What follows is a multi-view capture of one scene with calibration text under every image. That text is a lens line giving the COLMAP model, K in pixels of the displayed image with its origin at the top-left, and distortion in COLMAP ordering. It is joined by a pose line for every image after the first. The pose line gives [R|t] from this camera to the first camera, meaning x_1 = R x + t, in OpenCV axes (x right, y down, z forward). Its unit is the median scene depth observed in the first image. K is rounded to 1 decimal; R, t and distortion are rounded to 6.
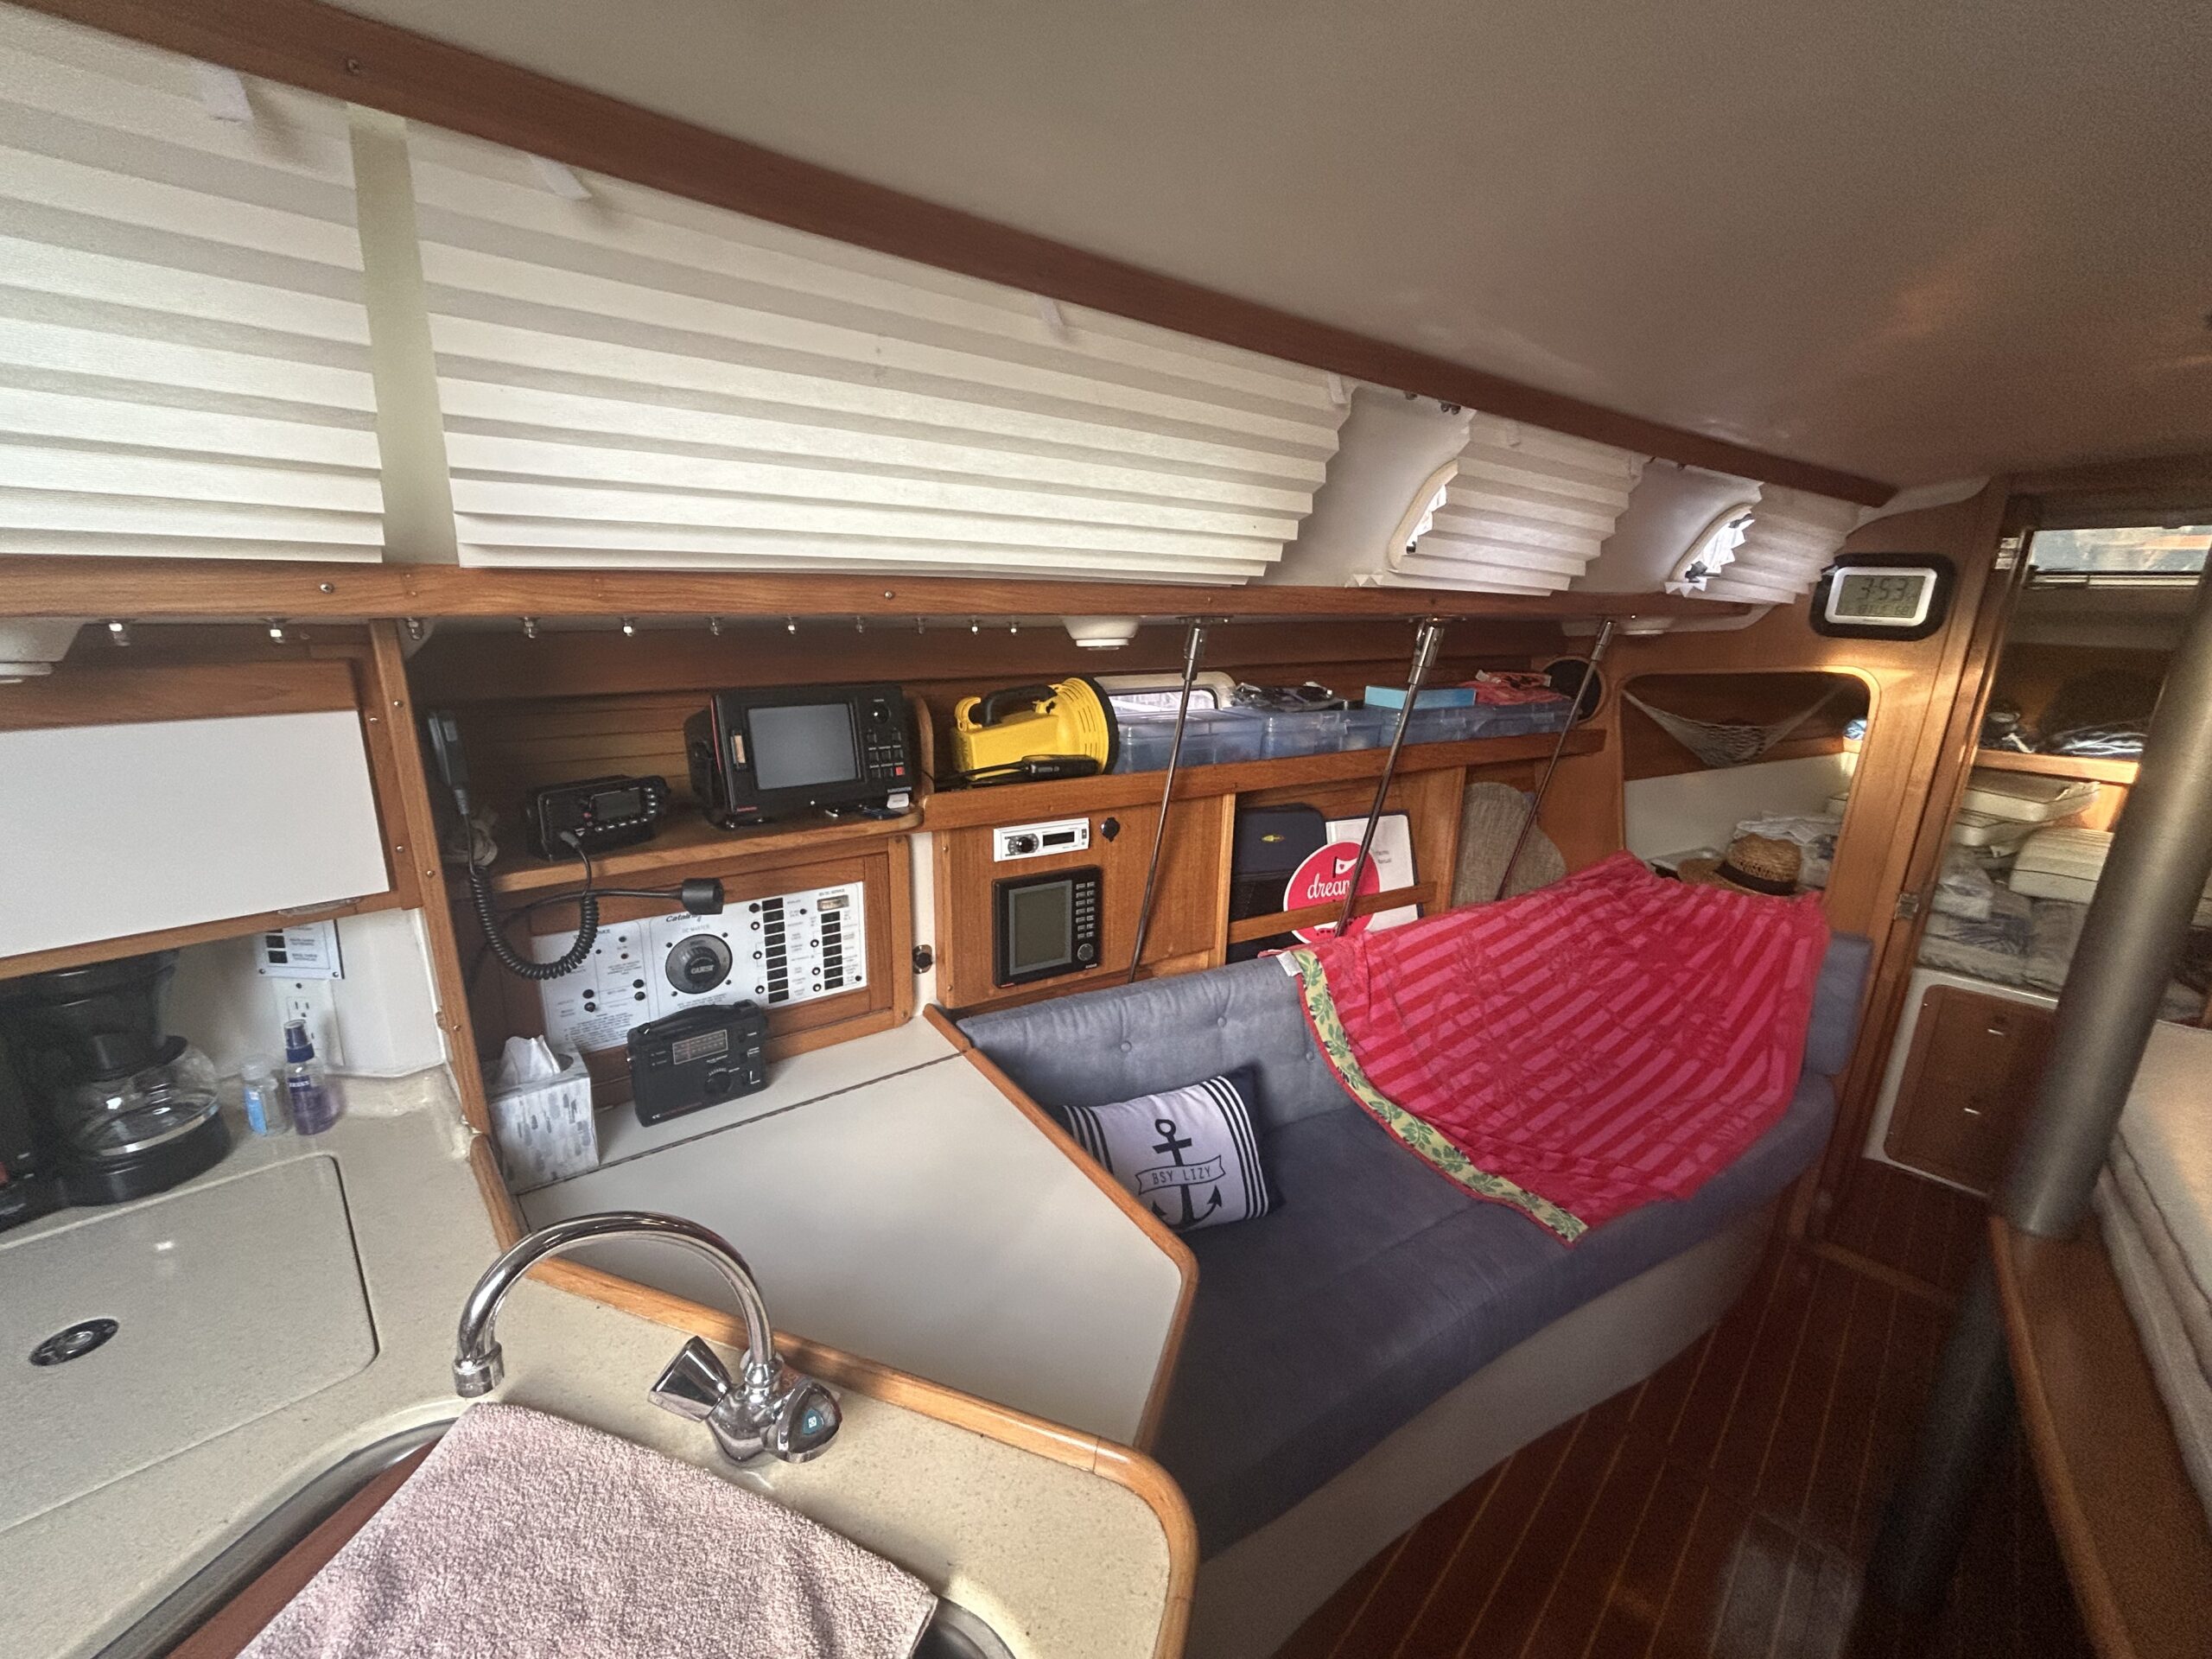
lens RADIAL K [[876.9, 0, 1106.0], [0, 876.9, 829.5], [0, 0, 1]] dist [-0.000979, -0.000118]
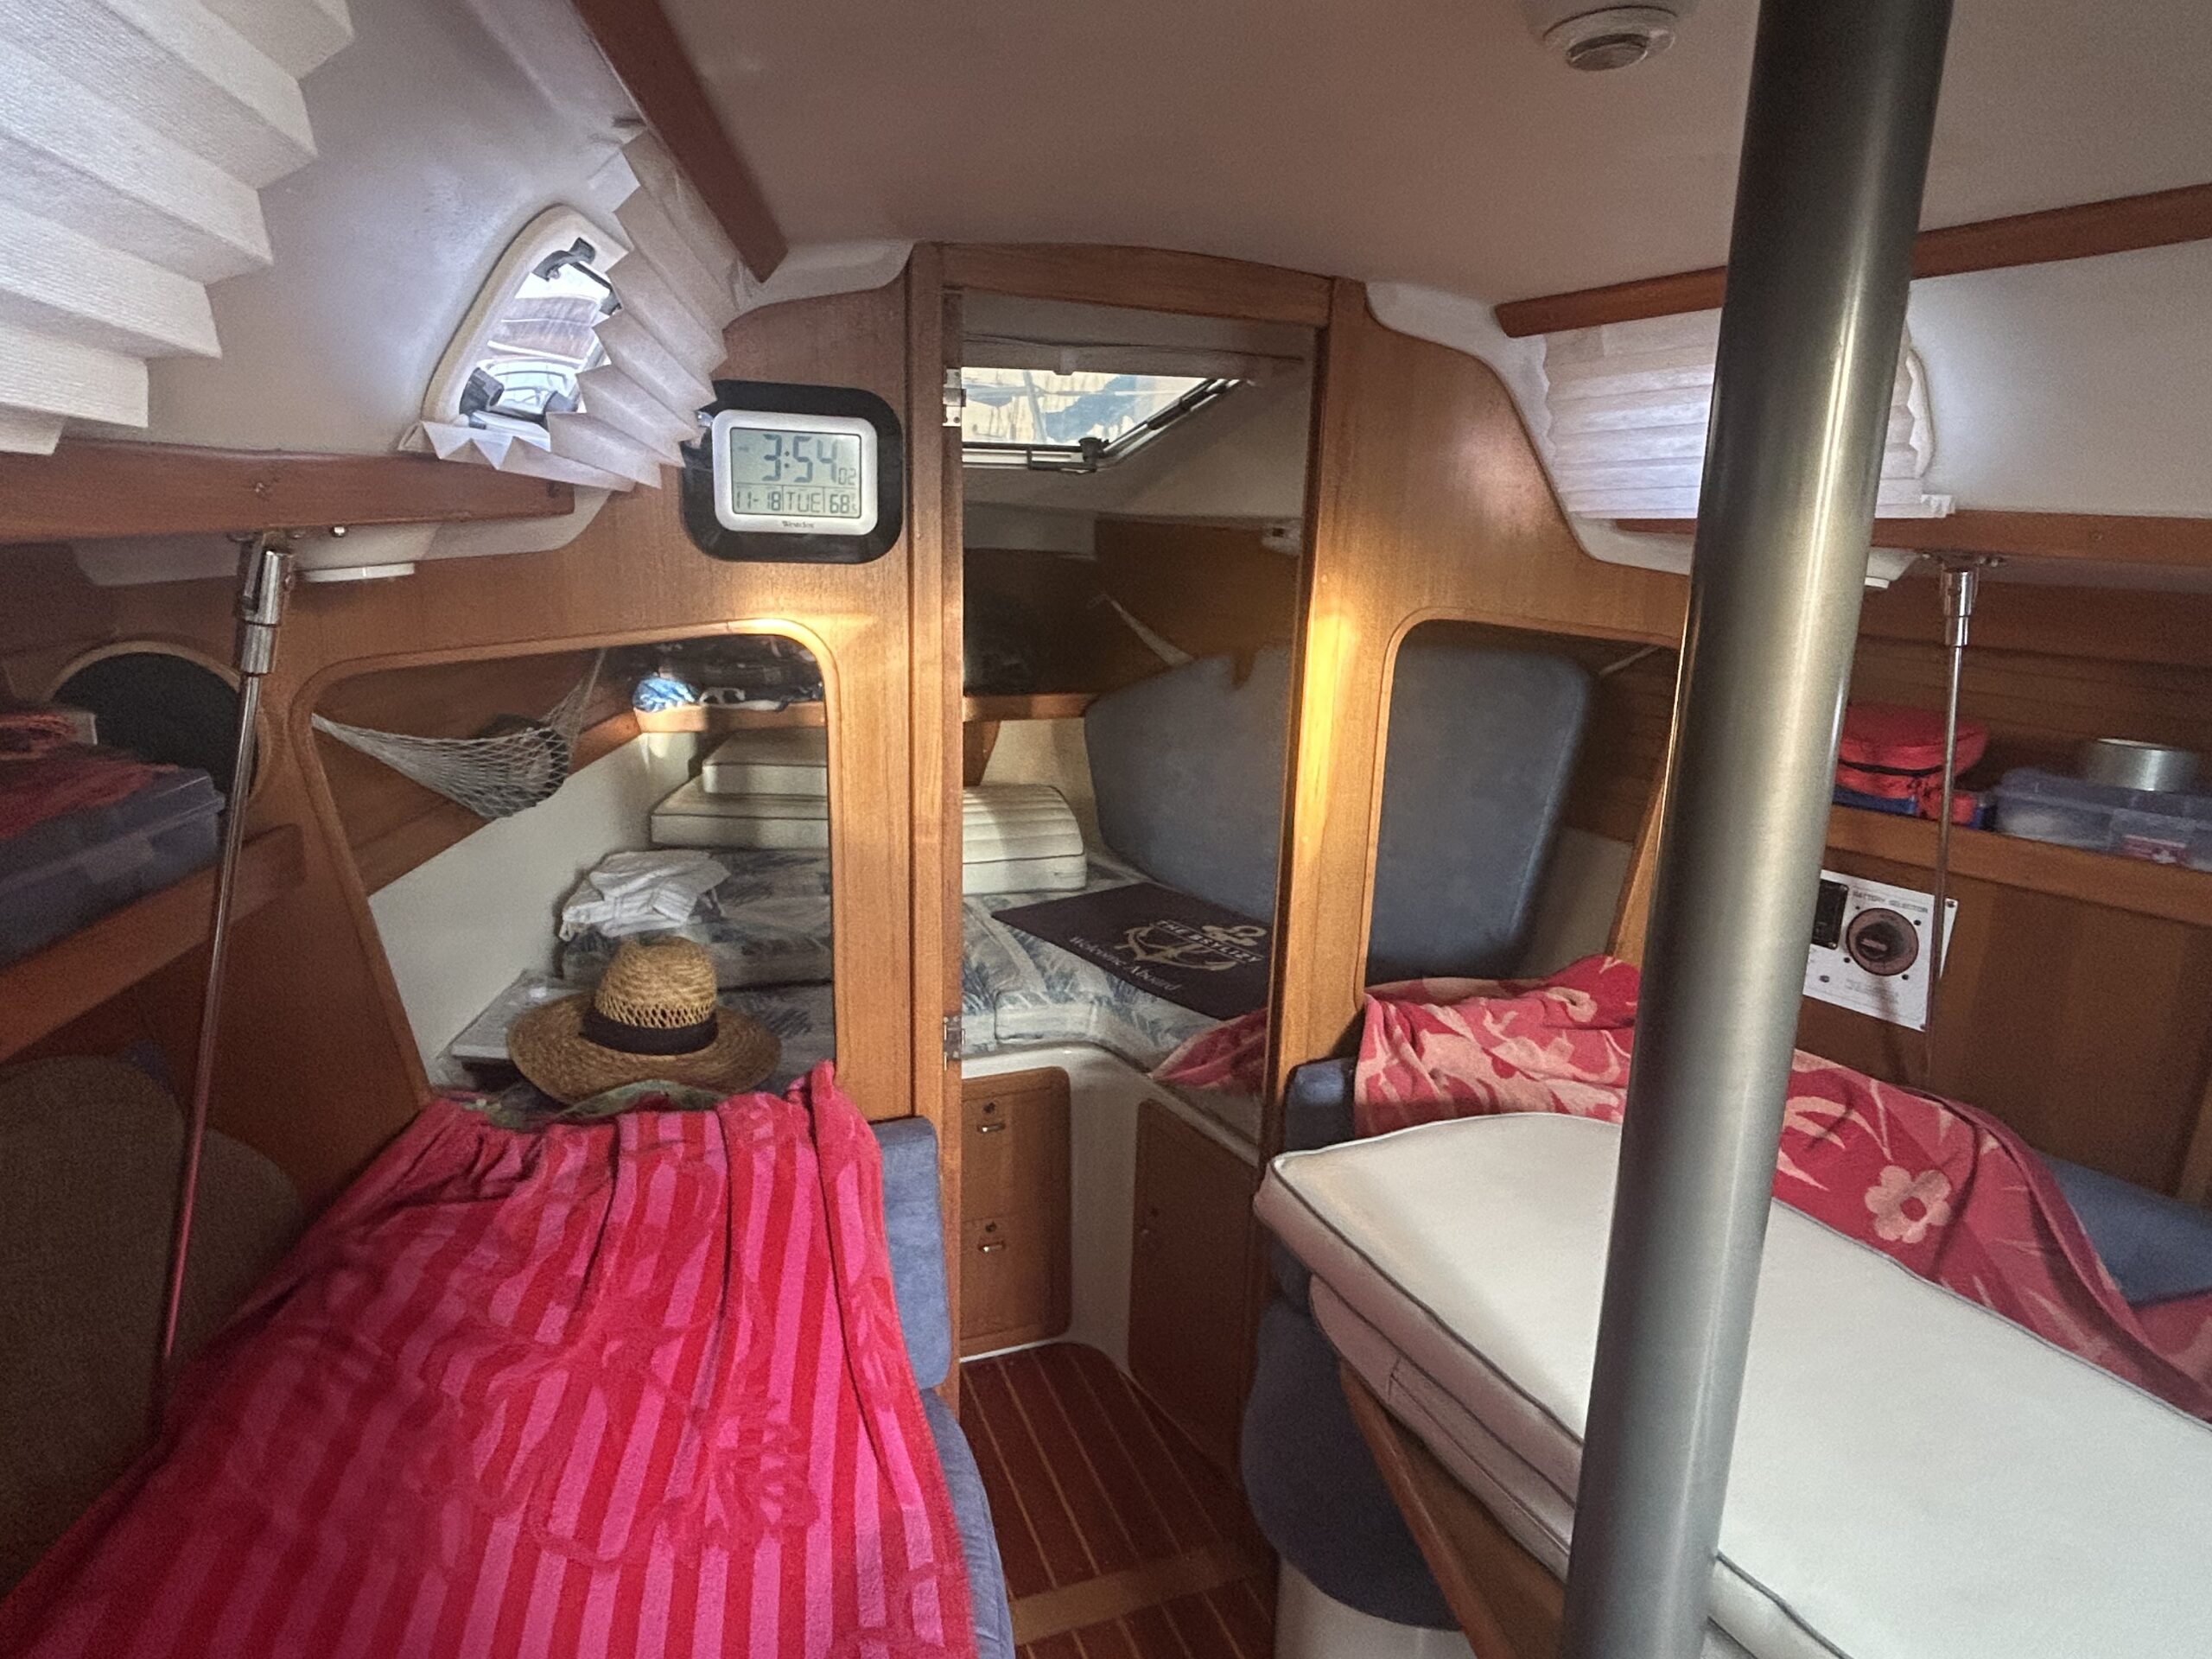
lens RADIAL K [[1292.6, 0, 1106.0], [0, 1292.6, 829.5], [0, 0, 1]] dist [-0.003956, -0.000483]
pose [[0.393326, -0.232728, 0.889456, 0.266645], [0.223721, 0.962581, 0.152929, -0.145627], [-0.891764, 0.138838, 0.430674, 0.560703]]
